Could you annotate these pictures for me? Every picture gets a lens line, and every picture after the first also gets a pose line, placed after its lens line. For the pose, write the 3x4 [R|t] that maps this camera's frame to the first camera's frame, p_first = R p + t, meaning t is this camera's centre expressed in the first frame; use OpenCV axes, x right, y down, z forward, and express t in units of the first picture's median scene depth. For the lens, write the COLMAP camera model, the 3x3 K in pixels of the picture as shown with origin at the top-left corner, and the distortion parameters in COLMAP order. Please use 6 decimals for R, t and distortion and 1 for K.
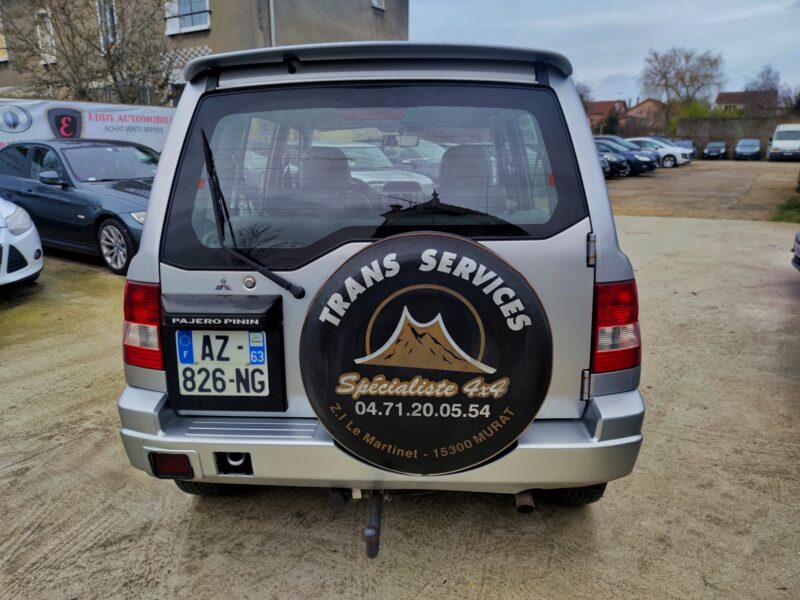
lens RADIAL K [[580.9, 0, 397.3], [0, 580.9, 314.4], [0, 0, 1]] dist [0.044108, -0.038617]
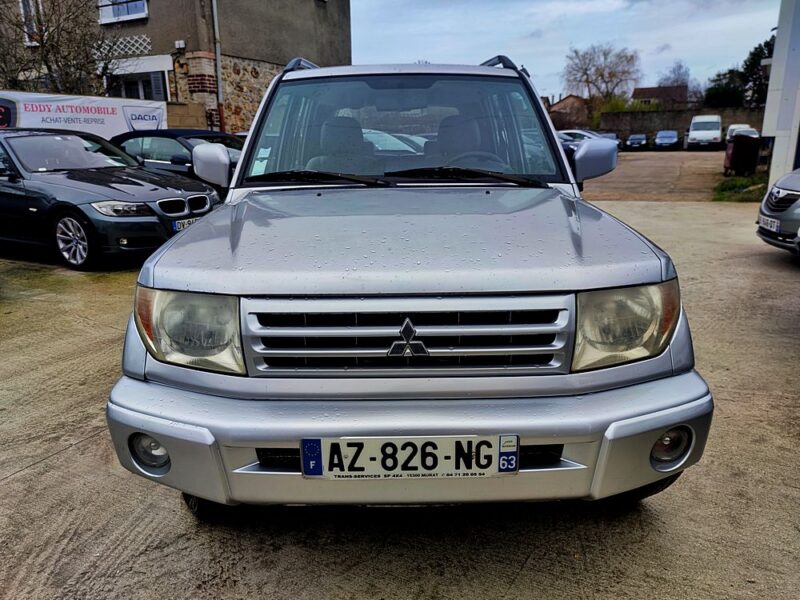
lens RADIAL K [[580.9, 0, 394.1], [0, 580.9, 304.0], [0, 0, 1]] dist [0.044108, -0.038617]
pose [[0.993988, -0.042349, 0.100971, -0.221224], [0.043536, 0.999006, -0.009580, 0.048477], [-0.100465, 0.013918, 0.994843, 0.071743]]
